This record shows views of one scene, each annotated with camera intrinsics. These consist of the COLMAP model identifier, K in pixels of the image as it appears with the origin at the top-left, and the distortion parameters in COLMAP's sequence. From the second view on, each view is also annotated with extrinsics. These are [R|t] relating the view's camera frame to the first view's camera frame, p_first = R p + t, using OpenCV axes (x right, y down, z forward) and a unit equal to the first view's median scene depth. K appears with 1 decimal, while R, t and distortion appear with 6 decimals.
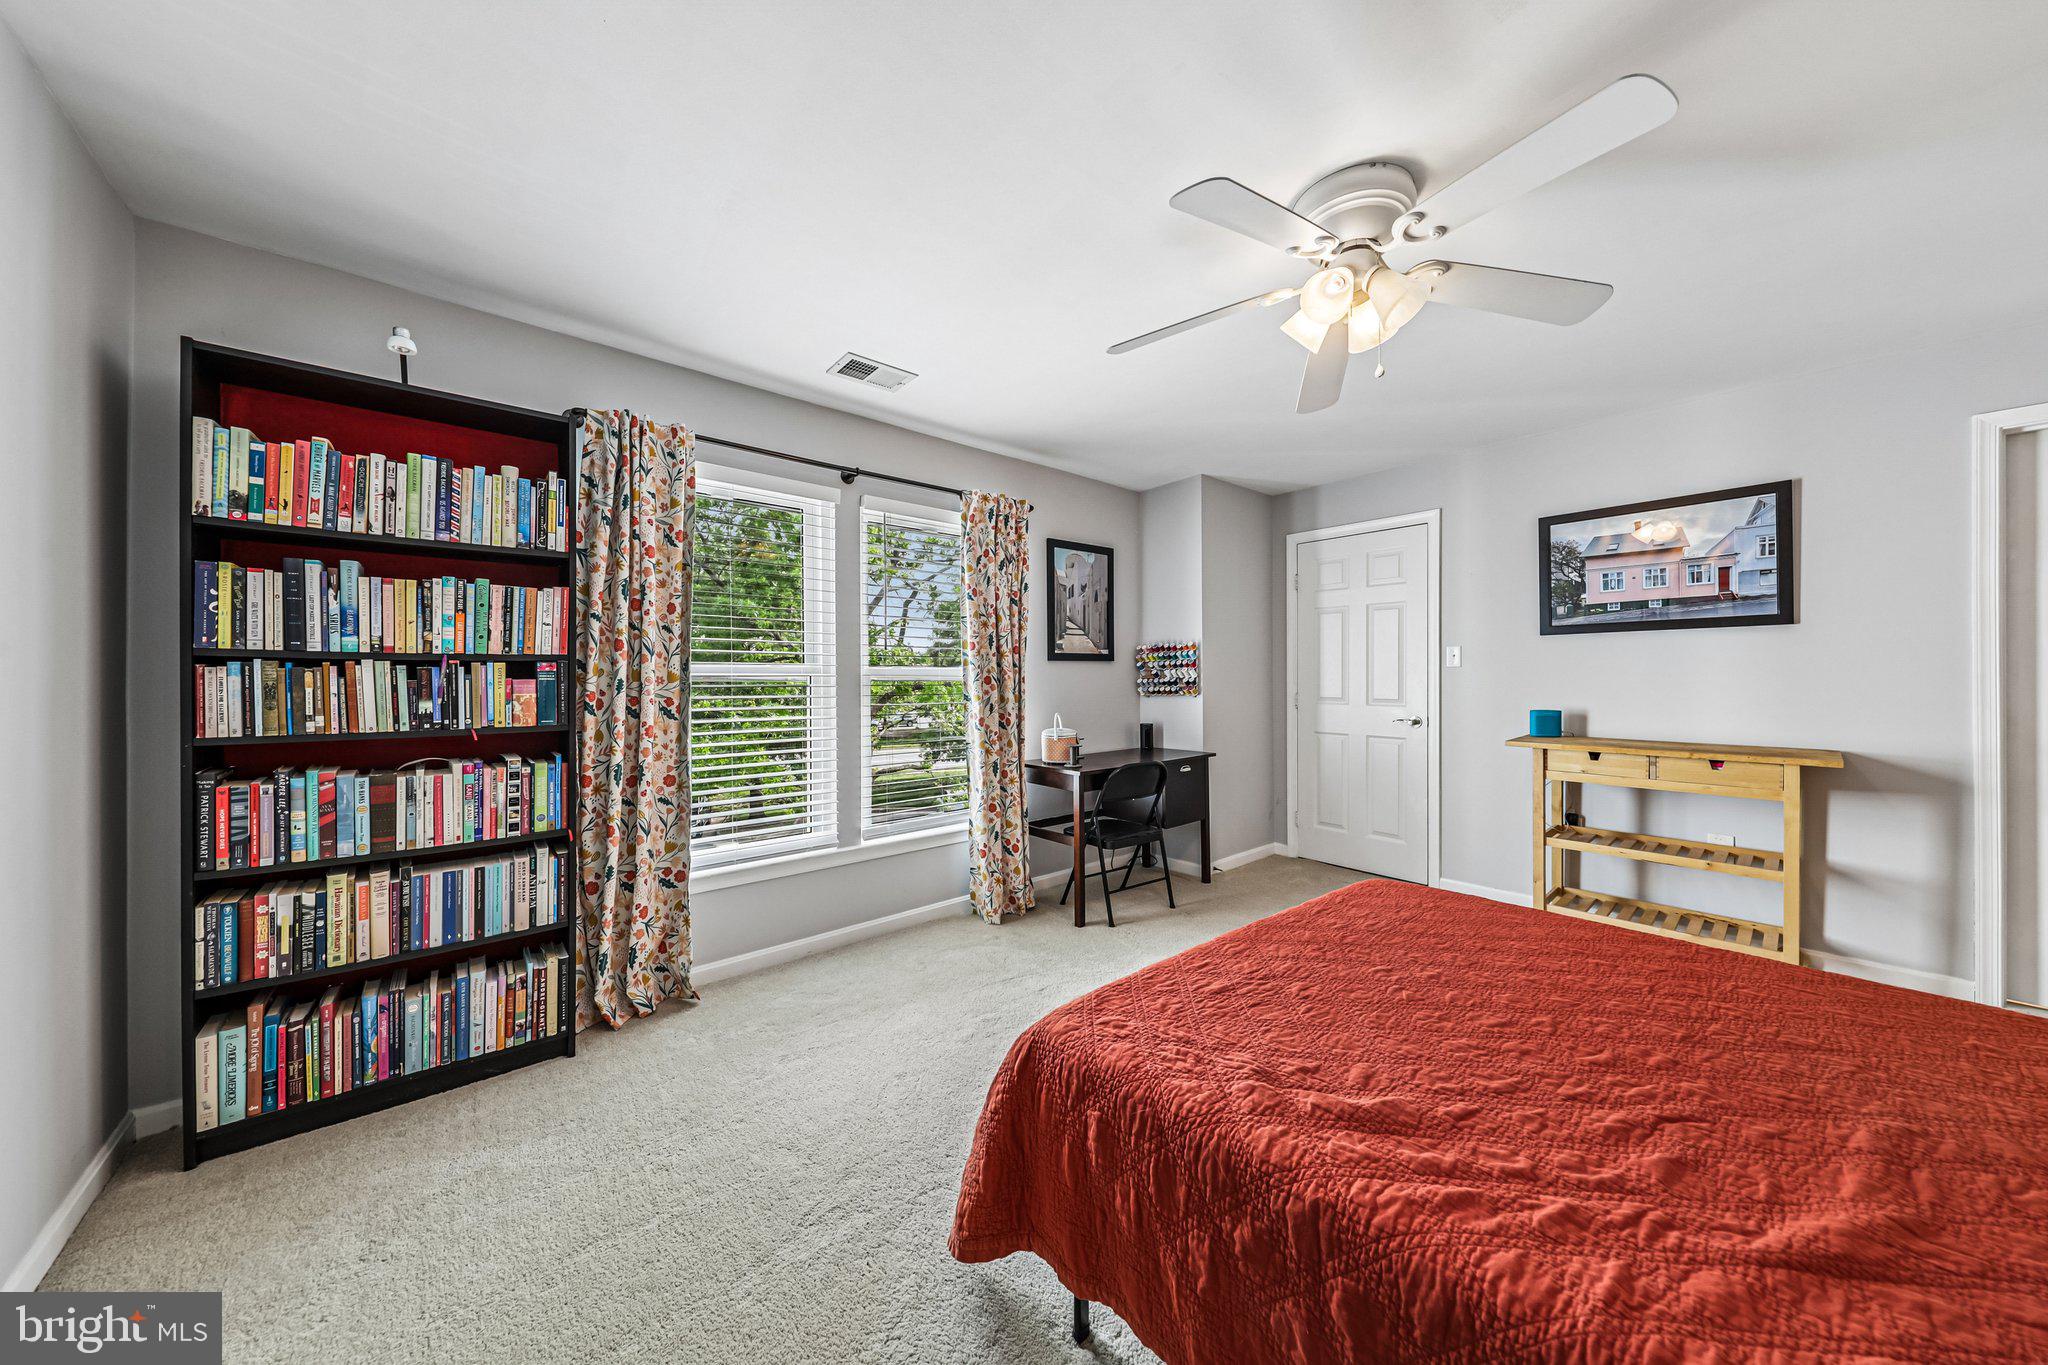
lens RADIAL K [[692.0, 0, 1035.7], [0, 692.0, 679.9], [0, 0, 1]] dist [-0.009584, -0.000166]
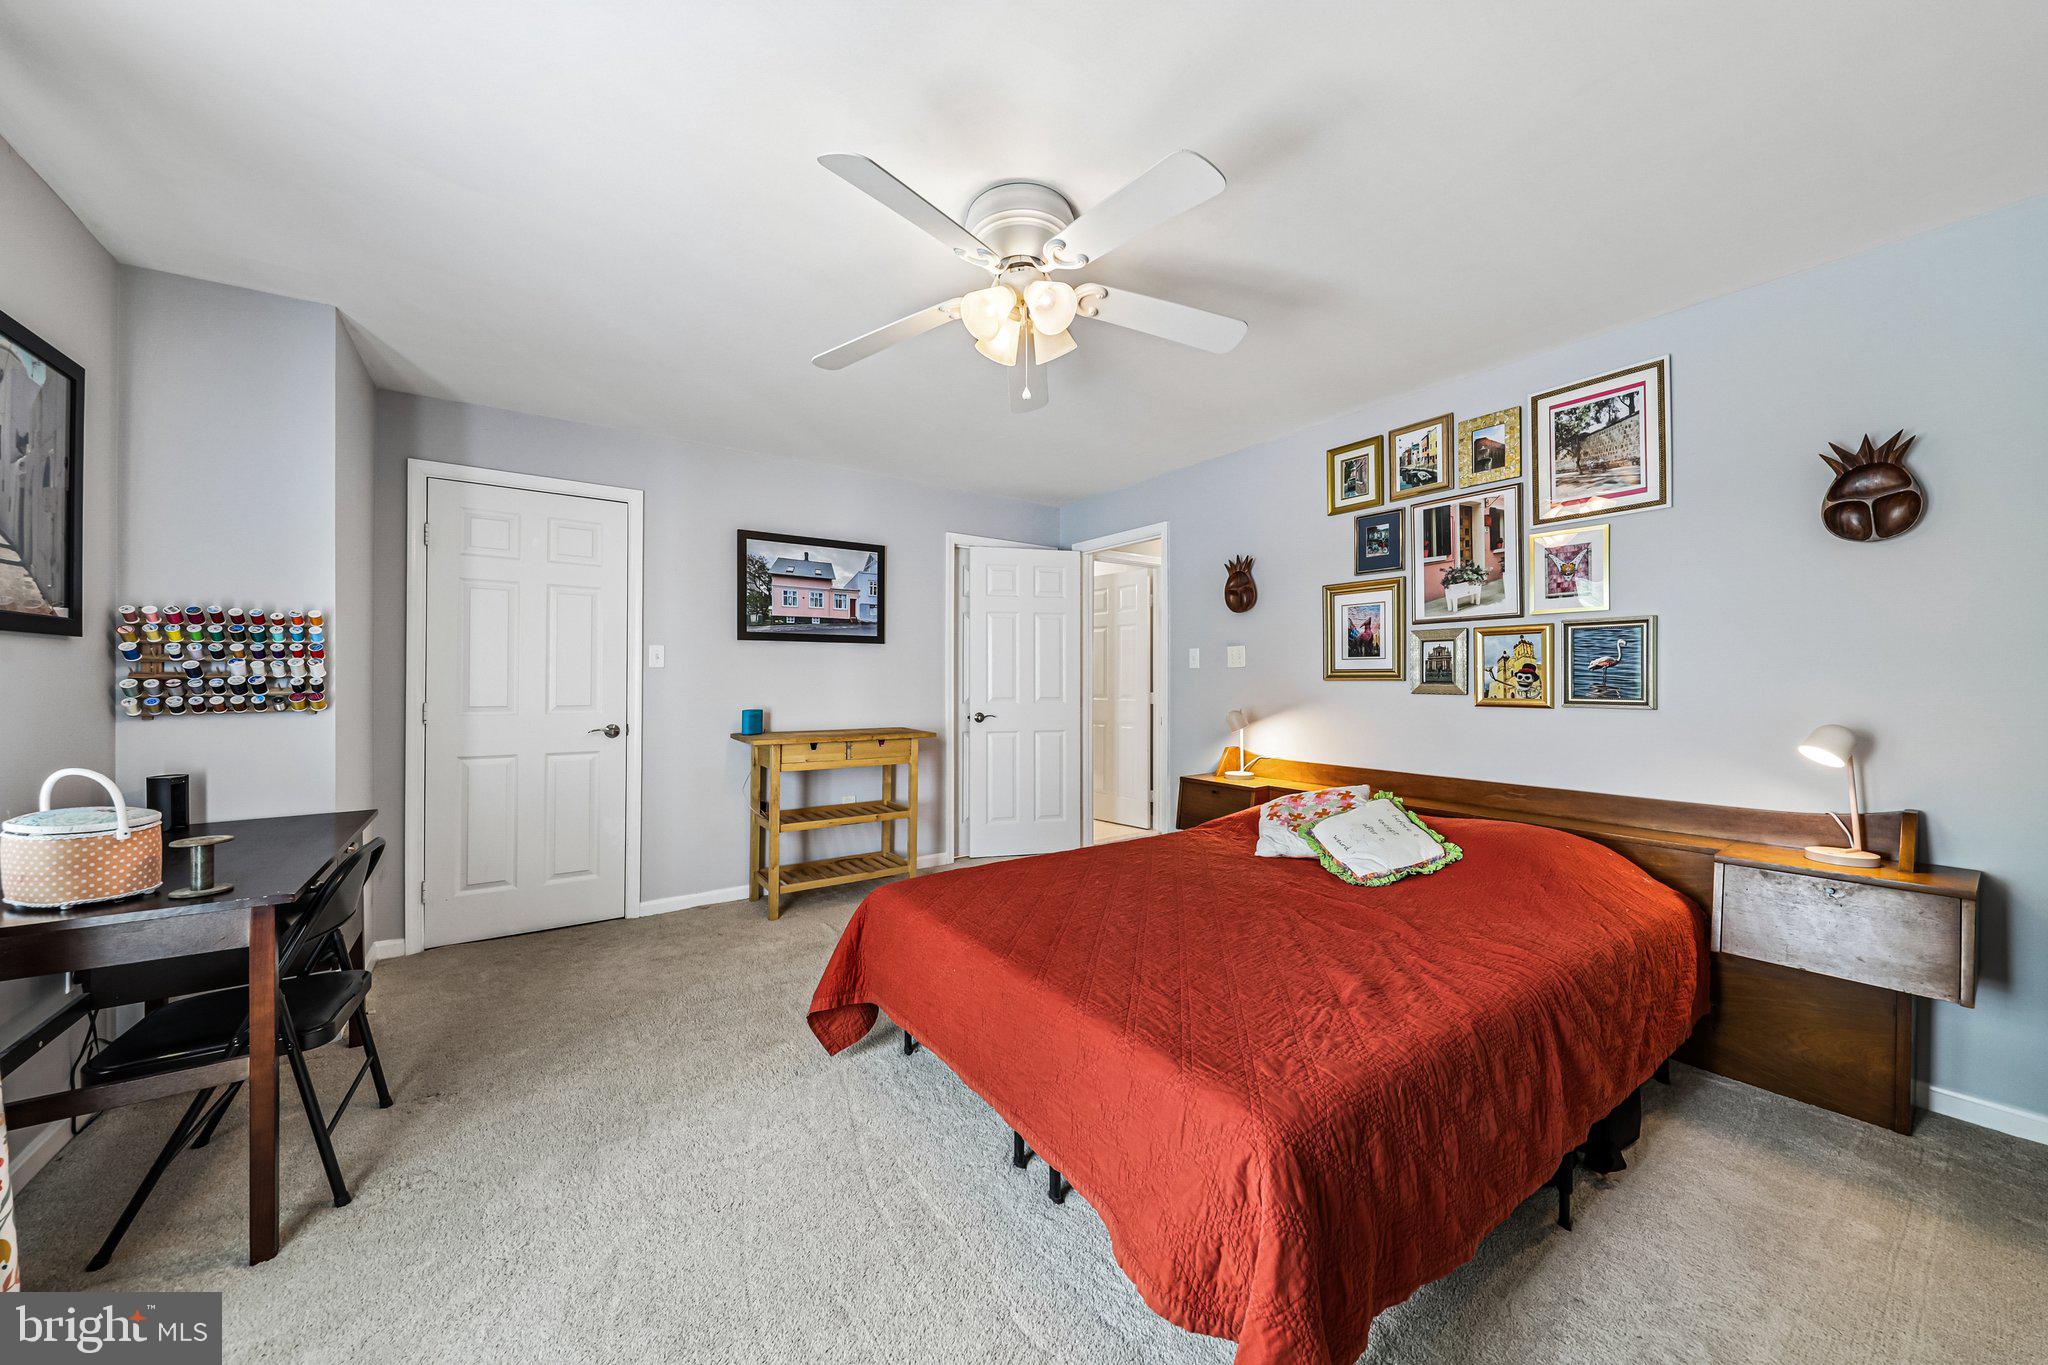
lens RADIAL K [[692.0, 0, 1035.7], [0, 692.0, 679.9], [0, 0, 1]] dist [-0.009584, -0.000166]
pose [[0.085335, 0.003974, 0.996344, -0.344408], [0.002248, 0.999989, -0.004181, 0.002930], [-0.996350, 0.002597, 0.085325, 0.539515]]
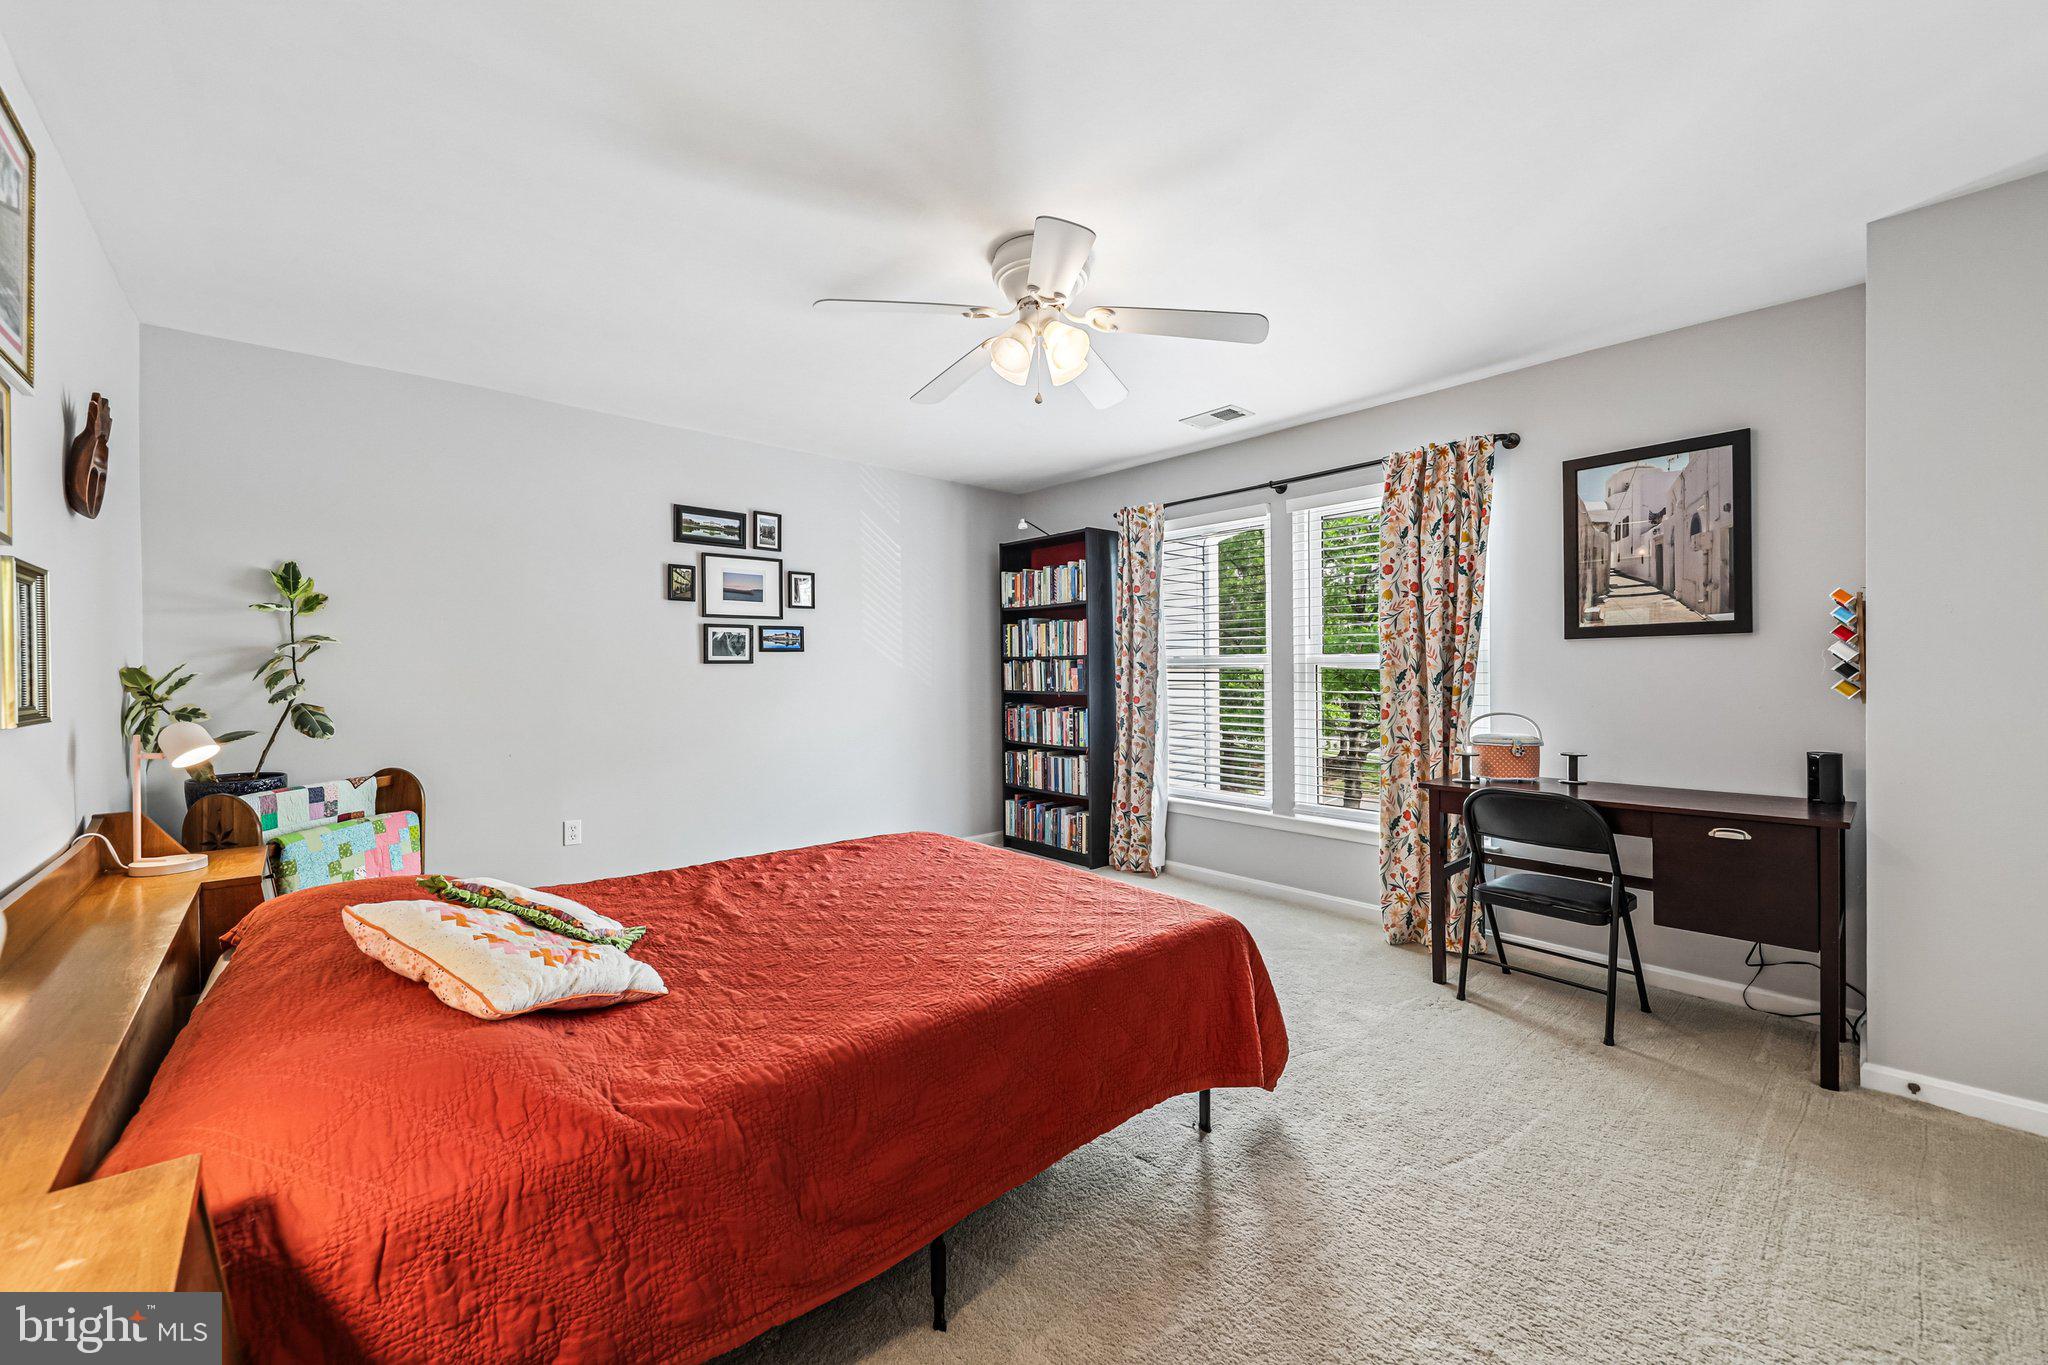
lens RADIAL K [[798.3, 0, 1022.3], [0, 798.3, 685.8], [0, 0, 1]] dist [0.012816, -0.008259]
pose [[-0.002542, 0.023346, -0.999724, 1.052804], [0.004106, 0.999719, 0.023335, -0.002625], [0.999988, -0.004046, -0.002637, 0.583683]]
